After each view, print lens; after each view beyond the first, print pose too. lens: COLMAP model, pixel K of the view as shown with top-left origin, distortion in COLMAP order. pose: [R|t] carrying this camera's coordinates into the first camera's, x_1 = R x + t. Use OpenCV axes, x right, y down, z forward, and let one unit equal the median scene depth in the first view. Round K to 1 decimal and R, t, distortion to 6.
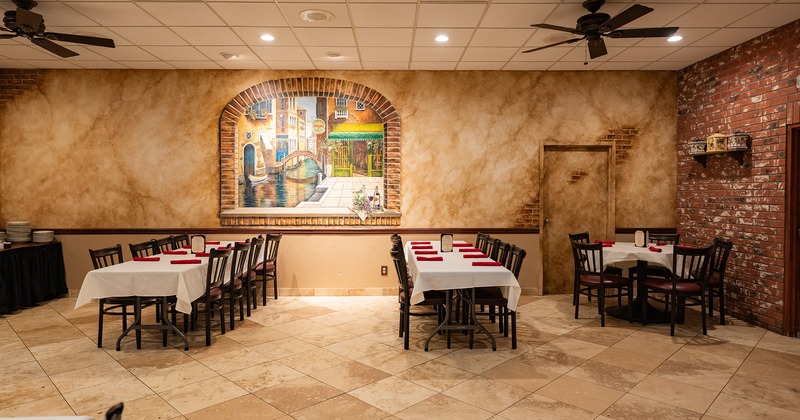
lens RADIAL K [[475.6, 0, 397.6], [0, 475.6, 202.4], [0, 0, 1]] dist [-0.001806, -0.002978]
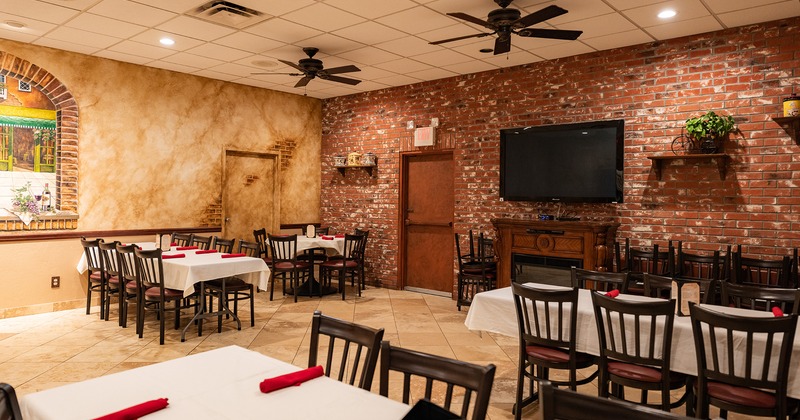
lens RADIAL K [[524.6, 0, 399.3], [0, 524.6, 204.6], [0, 0, 1]] dist [-0.008043, -0.001436]
pose [[0.667370, -0.001783, 0.744724, -0.318427], [0.000989, 0.999998, 0.001508, 0.002821], [-0.744725, -0.000269, 0.667371, -0.091712]]
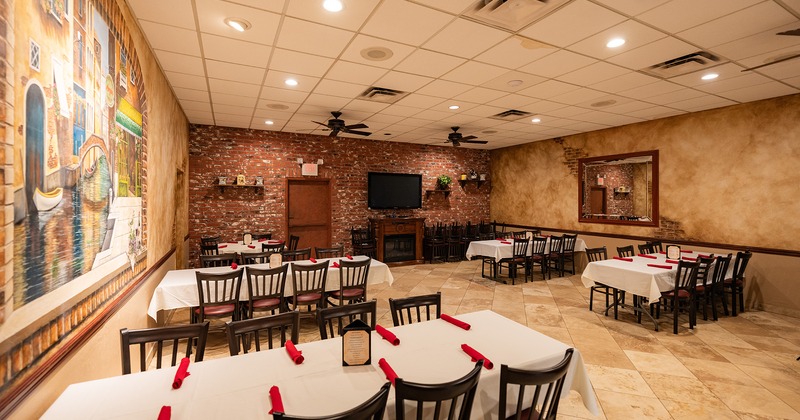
lens RADIAL K [[335.6, 0, 400.9], [0, 335.6, 203.0], [0, 0, 1]] dist [-0.001238, 0.000019]
pose [[-0.449502, -0.012863, 0.893187, -0.599491], [0.013592, 0.999682, 0.021237, -0.050639], [-0.893176, 0.021686, -0.449184, 0.891125]]
